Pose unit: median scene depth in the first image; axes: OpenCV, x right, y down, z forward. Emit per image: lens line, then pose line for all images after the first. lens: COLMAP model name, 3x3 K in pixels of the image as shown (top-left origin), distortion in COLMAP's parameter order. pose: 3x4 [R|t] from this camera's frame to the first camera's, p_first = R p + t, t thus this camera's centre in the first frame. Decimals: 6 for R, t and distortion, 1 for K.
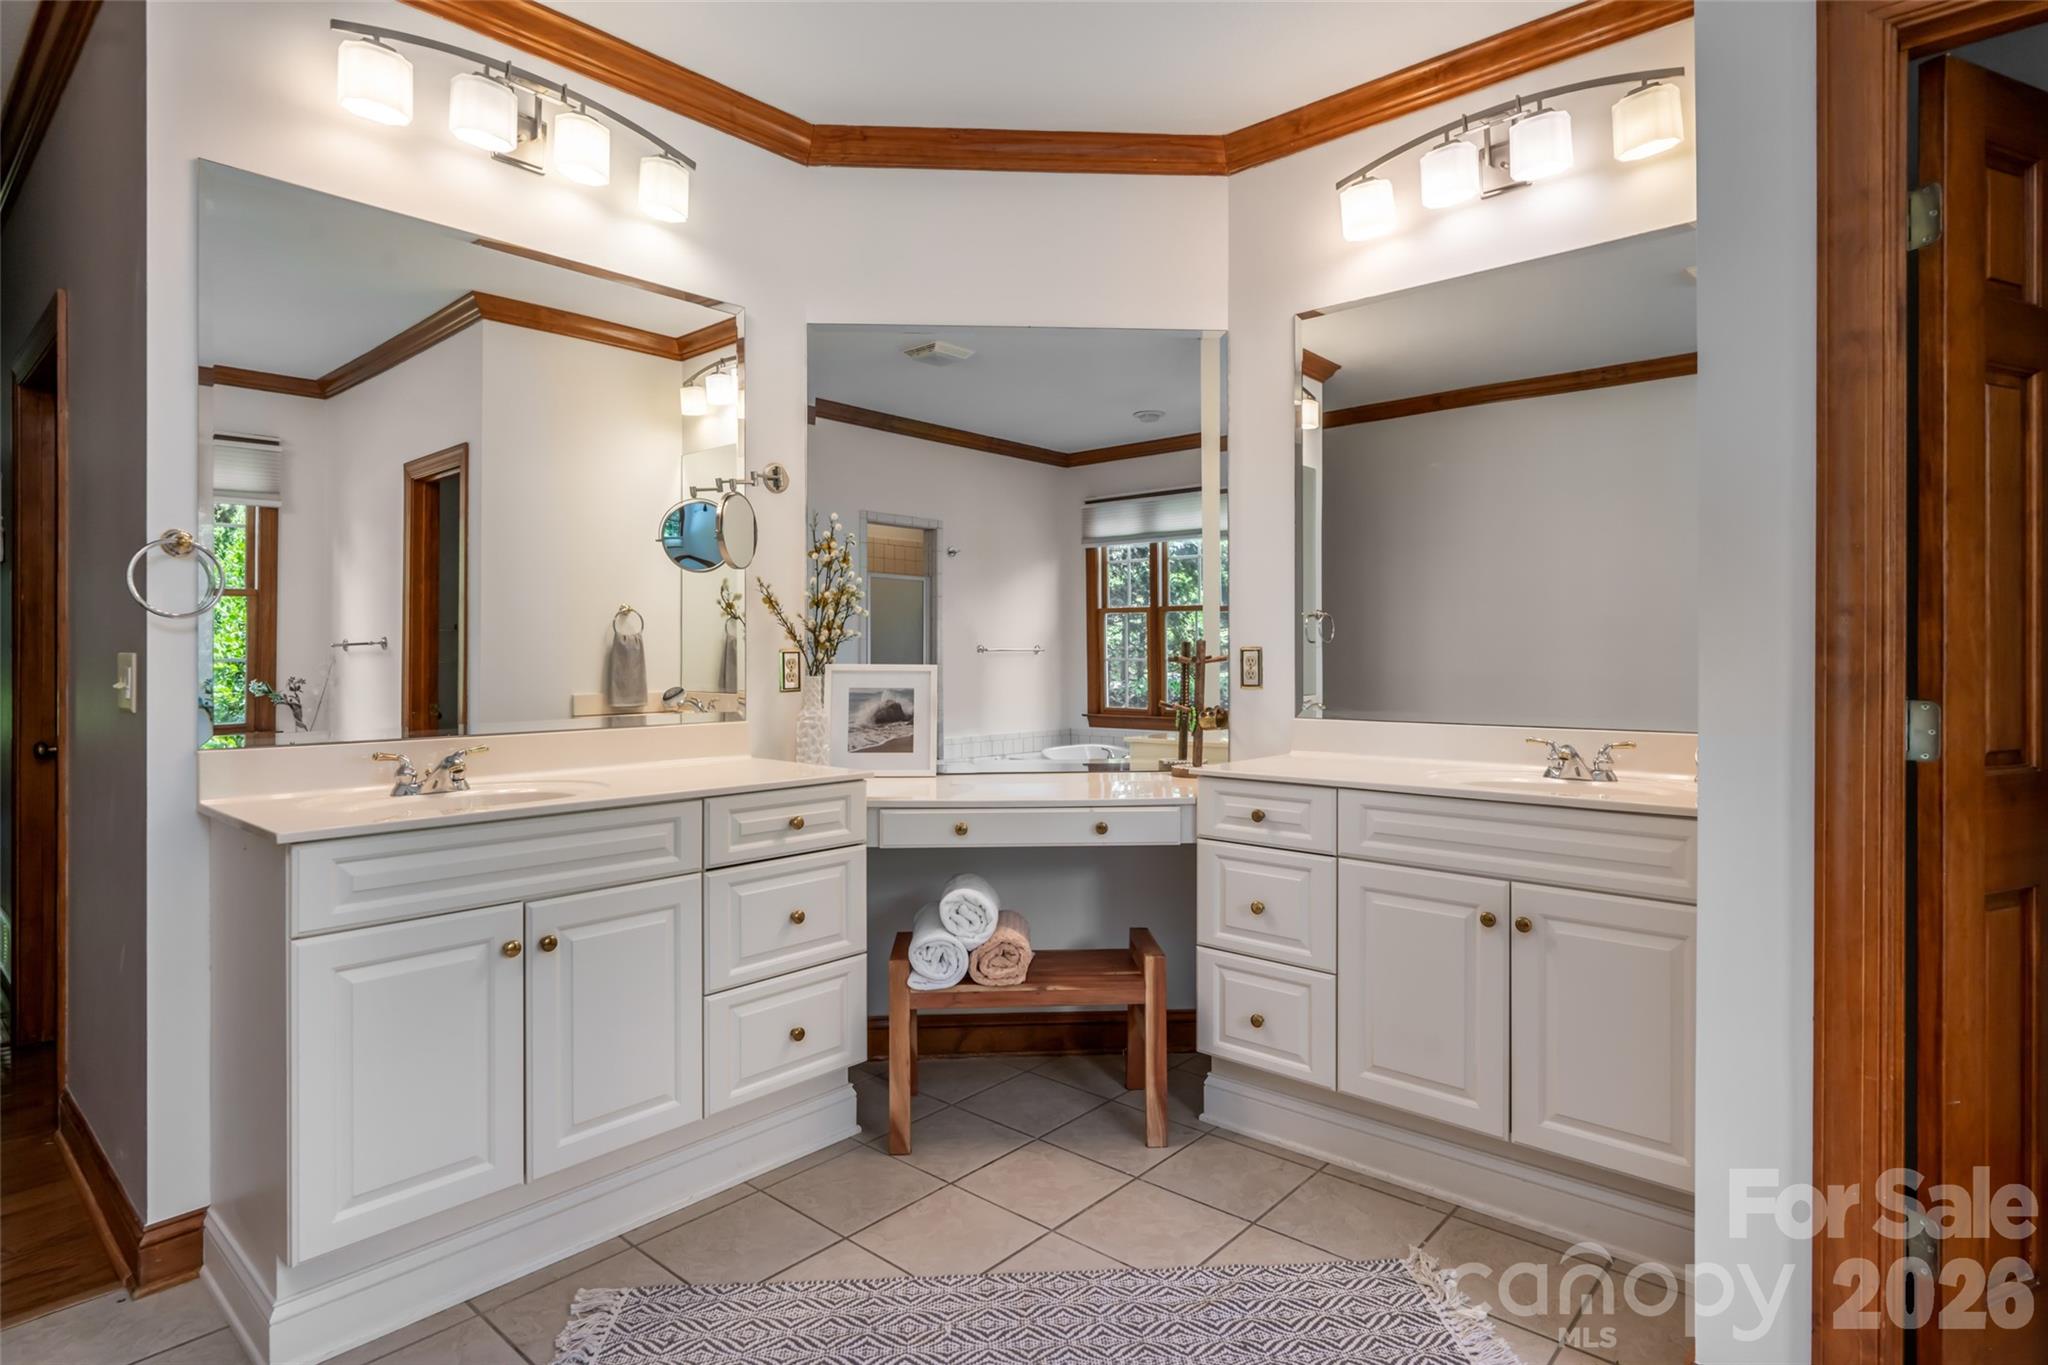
lens RADIAL K [[1079.2, 0, 1016.4], [0, 1079.2, 651.7], [0, 0, 1]] dist [0.000909, 0.000385]
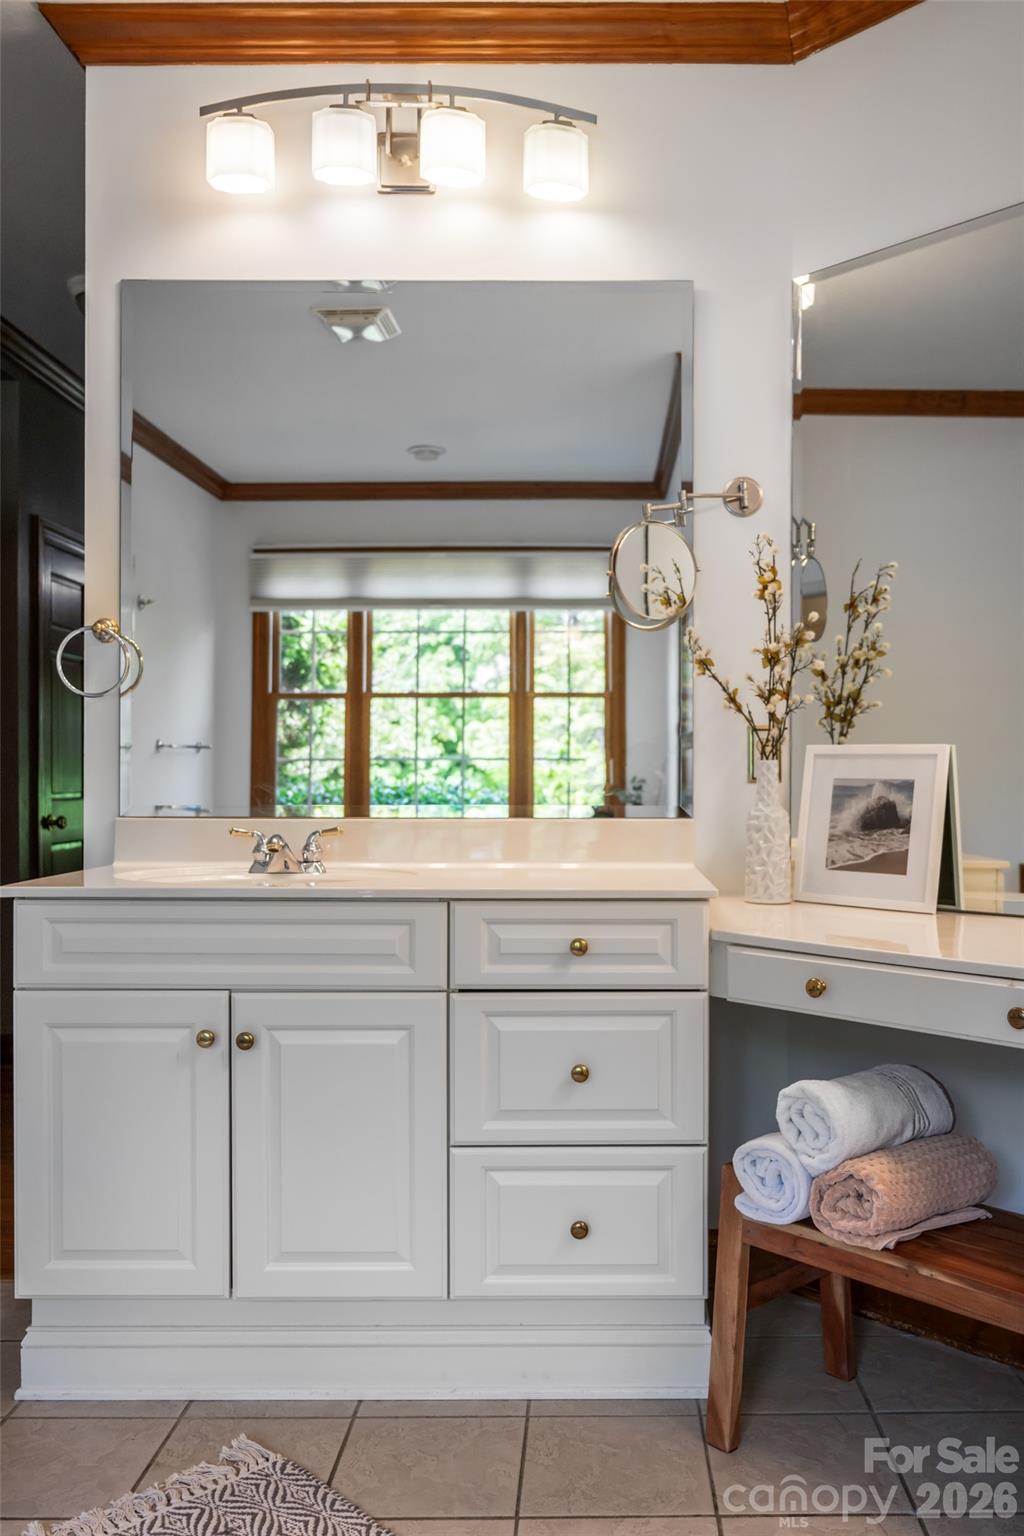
lens RADIAL K [[1254.9, 0, 512.3], [0, 1254.9, 769.5], [0, 0, 1]] dist [0.002399, -0.002713]
pose [[0.674869, 0.005182, -0.737919, 0.381496], [-0.001059, 0.999981, 0.006053, 0.028246], [0.737937, -0.003304, 0.674862, 0.355343]]
